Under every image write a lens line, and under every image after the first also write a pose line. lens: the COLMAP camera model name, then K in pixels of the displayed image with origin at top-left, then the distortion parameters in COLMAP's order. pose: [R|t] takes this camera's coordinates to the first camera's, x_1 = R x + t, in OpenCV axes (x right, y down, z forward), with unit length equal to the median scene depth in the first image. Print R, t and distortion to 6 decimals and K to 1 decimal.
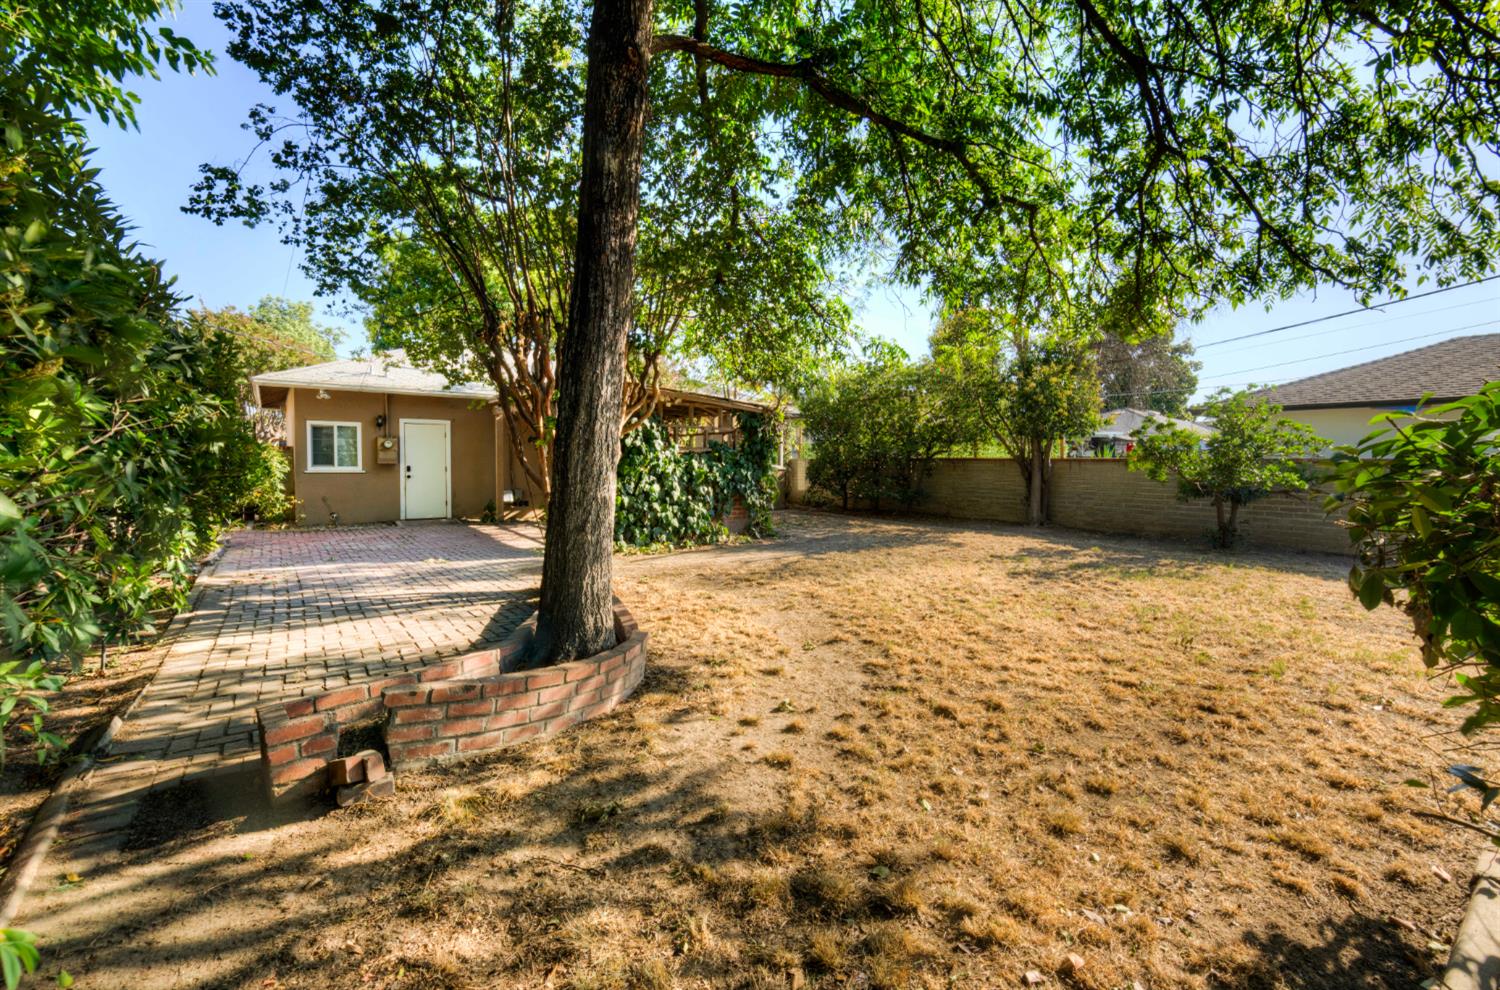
lens RADIAL K [[679.7, 0, 812.2], [0, 679.7, 491.7], [0, 0, 1]] dist [0.000679, 0.000528]
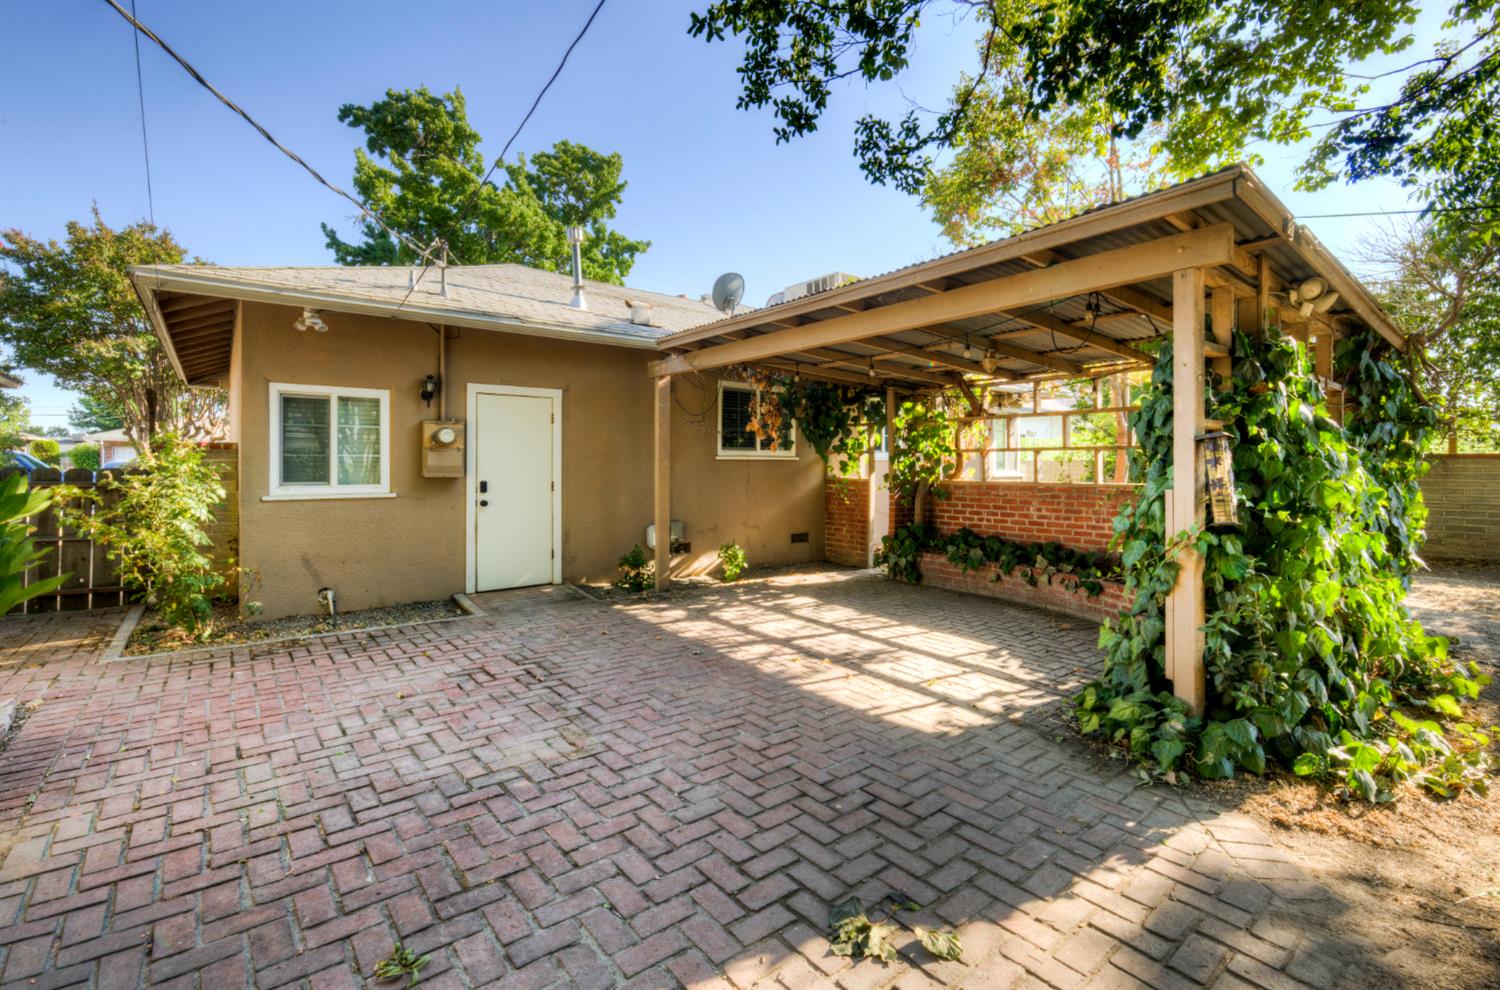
lens RADIAL K [[679.7, 0, 829.4], [0, 679.7, 464.0], [0, 0, 1]] dist [0.000679, 0.000528]
pose [[0.998530, -0.010523, 0.053174, -0.425197], [0.012975, 0.998858, -0.045983, -0.027764], [-0.052629, 0.046605, 0.997526, 0.571557]]
